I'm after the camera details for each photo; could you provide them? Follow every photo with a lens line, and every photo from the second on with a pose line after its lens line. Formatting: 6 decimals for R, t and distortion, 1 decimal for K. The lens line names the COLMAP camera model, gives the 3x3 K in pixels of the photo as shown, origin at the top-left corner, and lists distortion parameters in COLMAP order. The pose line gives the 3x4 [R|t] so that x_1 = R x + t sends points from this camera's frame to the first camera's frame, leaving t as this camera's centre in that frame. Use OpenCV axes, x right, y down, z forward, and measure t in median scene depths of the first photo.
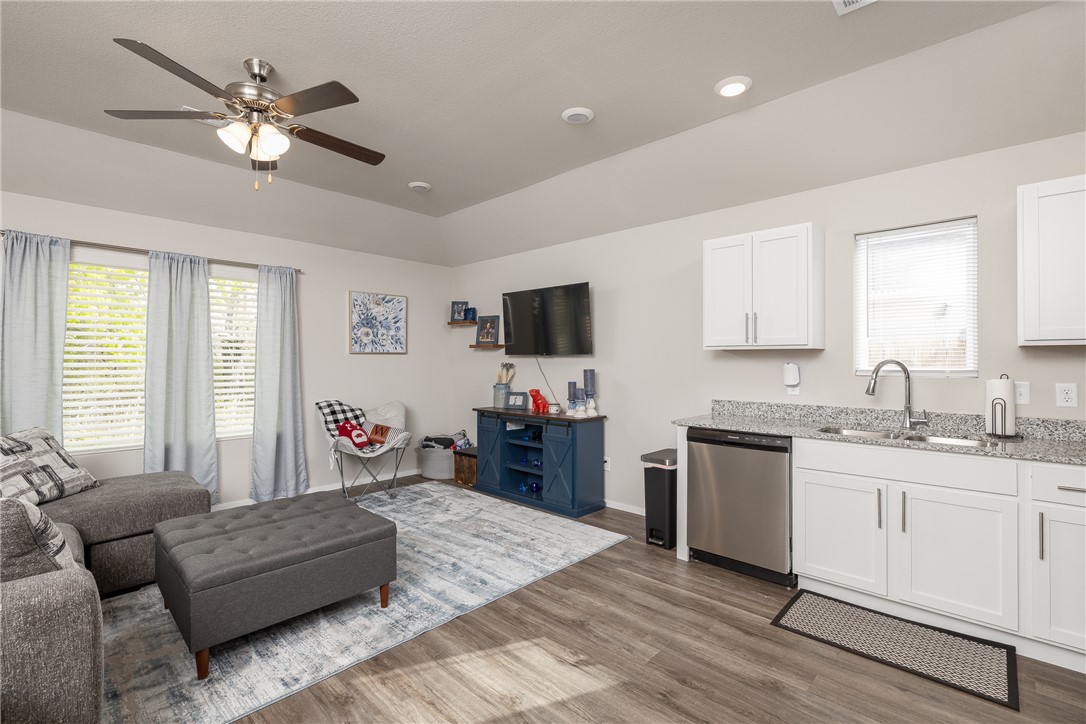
lens RADIAL K [[490.5, 0, 544.3], [0, 490.5, 360.5], [0, 0, 1]] dist [-0.001513, -0.000085]
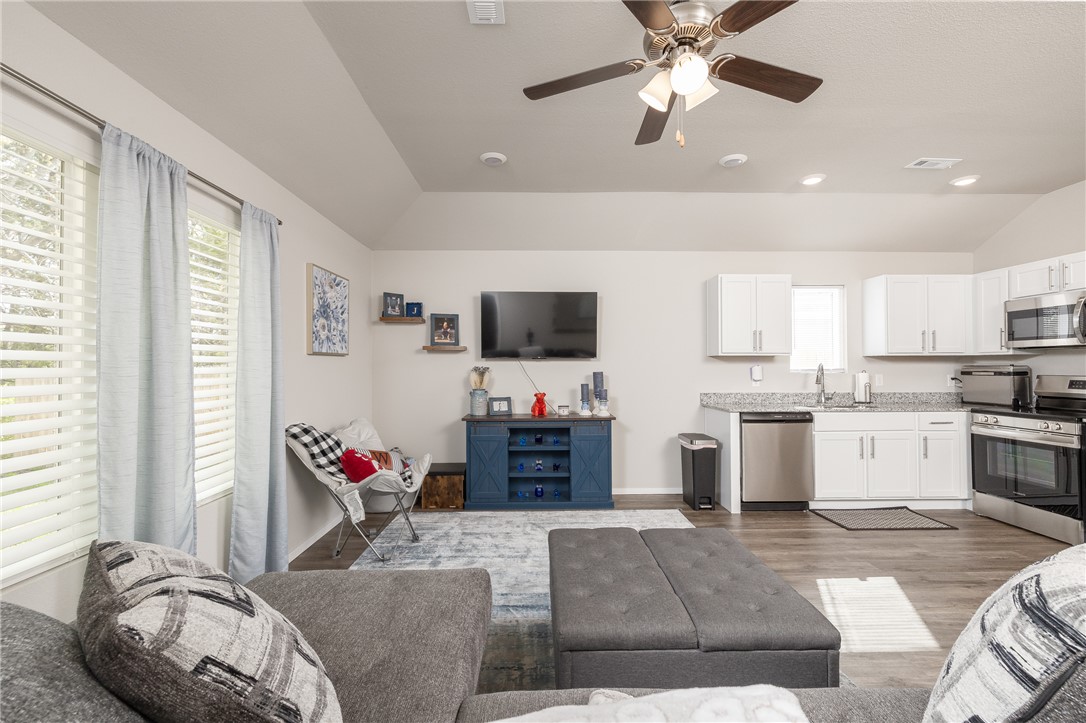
lens RADIAL K [[460.1, 0, 537.7], [0, 460.1, 360.2], [0, 0, 1]] dist [-0.000886, 0.000837]
pose [[0.711079, 0.005421, 0.703091, -0.883762], [0.002805, 0.999940, -0.010546, 0.003099], [-0.703107, 0.009472, 0.711021, 0.442383]]
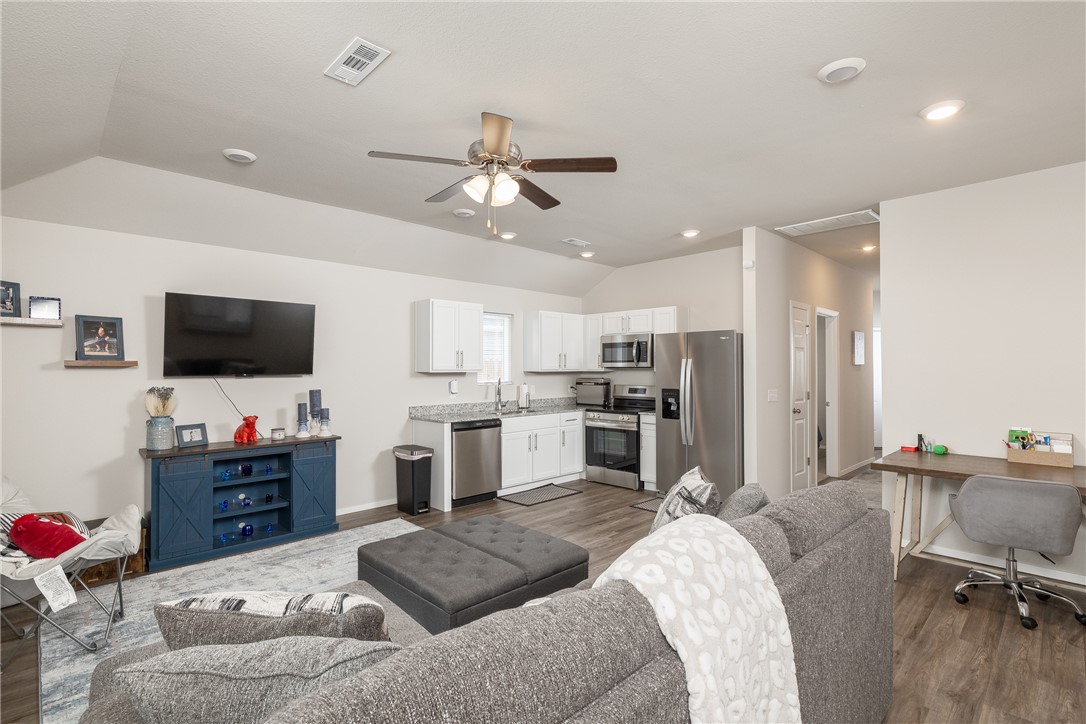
lens RADIAL K [[520.5, 0, 545.1], [0, 520.5, 362.2], [0, 0, 1]] dist [-0.009076, 0.001417]
pose [[0.026593, 0.008816, 0.999607, -1.197962], [-0.000410, 0.999961, -0.008808, -0.037125], [-0.999646, -0.000176, 0.026595, 0.594529]]
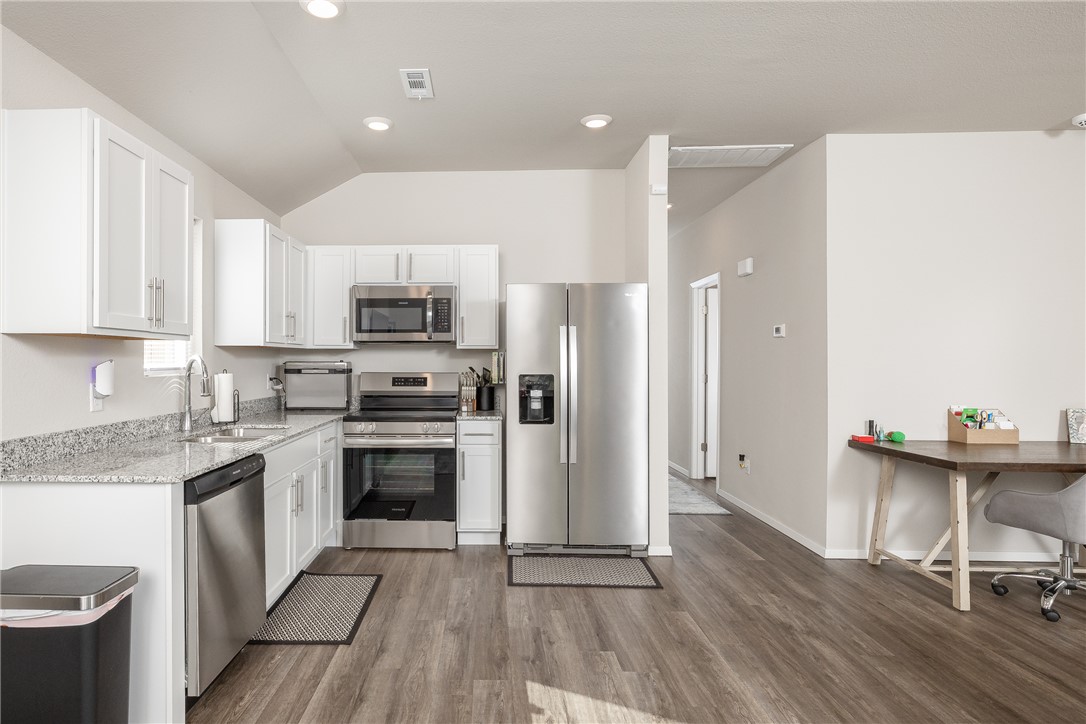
lens RADIAL K [[593.2, 0, 474.0], [0, 593.2, 364.6], [0, 0, 1]] dist [0.003999, -0.000607]
pose [[-0.664220, -0.006441, 0.747509, -0.356183], [-0.002596, 0.999977, 0.006310, 0.004743], [-0.747533, 0.002251, -0.664221, 1.071120]]
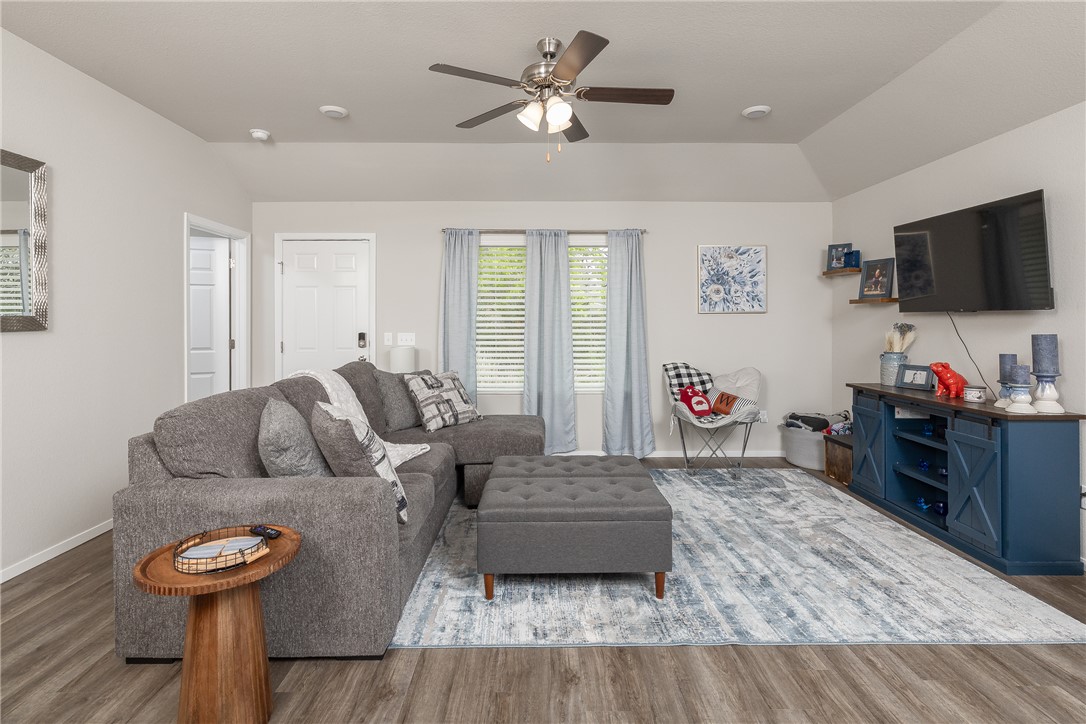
lens RADIAL K [[524.2, 0, 537.8], [0, 524.2, 323.3], [0, 0, 1]] dist [0.002523, 0.001398]
pose [[0.695208, 0.000347, -0.718809, 0.148987], [0.003457, 0.999987, 0.003827, -0.000209], [0.718800, -0.005145, 0.695198, 0.130315]]
